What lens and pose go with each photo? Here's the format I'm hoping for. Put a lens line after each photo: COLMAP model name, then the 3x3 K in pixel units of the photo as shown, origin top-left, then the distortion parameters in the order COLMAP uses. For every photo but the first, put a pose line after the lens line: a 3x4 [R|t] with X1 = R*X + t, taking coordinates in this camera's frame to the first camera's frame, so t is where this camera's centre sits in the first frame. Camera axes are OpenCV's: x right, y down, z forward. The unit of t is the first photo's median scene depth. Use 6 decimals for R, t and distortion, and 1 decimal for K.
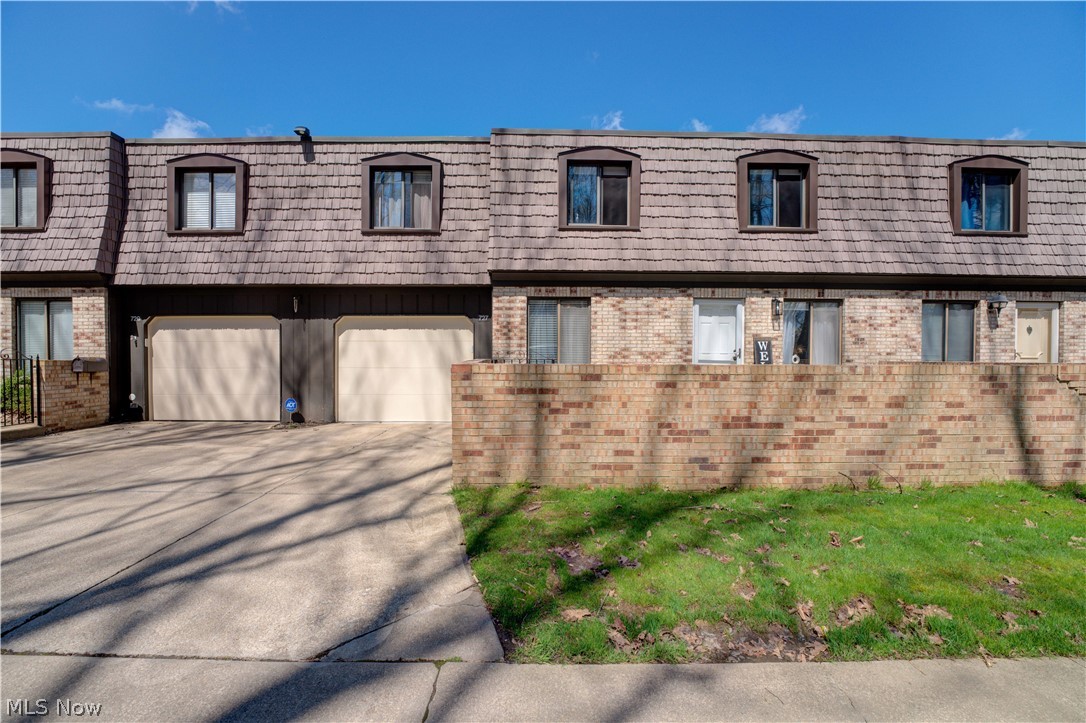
lens RADIAL K [[435.5, 0, 541.9], [0, 435.5, 363.9], [0, 0, 1]] dist [-0.032320, 0.004902]
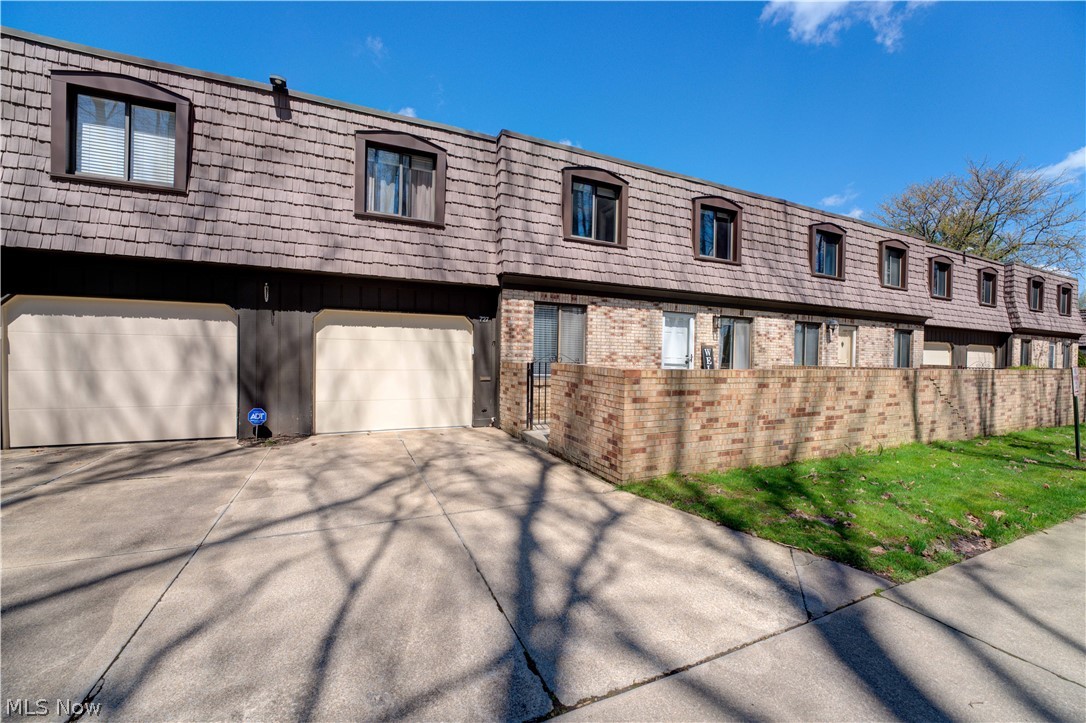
lens RADIAL K [[435.5, 0, 541.9], [0, 435.5, 363.9], [0, 0, 1]] dist [-0.032320, 0.004902]
pose [[0.913674, 0.005150, 0.406416, -0.433285], [-0.006535, 0.999977, 0.002020, -0.007567], [-0.406396, -0.004501, 0.913686, 0.050777]]
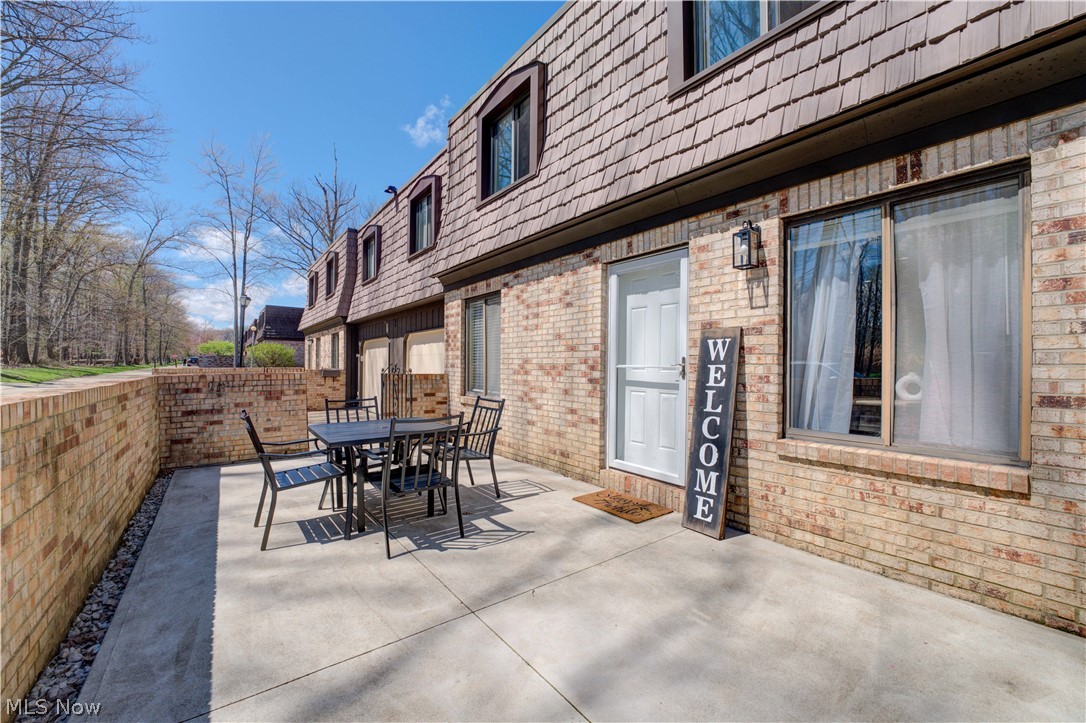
lens RADIAL K [[435.5, 0, 541.9], [0, 435.5, 363.9], [0, 0, 1]] dist [-0.032320, 0.004902]
pose [[0.592165, -0.001135, -0.805816, 0.737862], [-0.016733, 0.999766, -0.013705, -0.020269], [0.805643, 0.021600, 0.592007, 0.625991]]
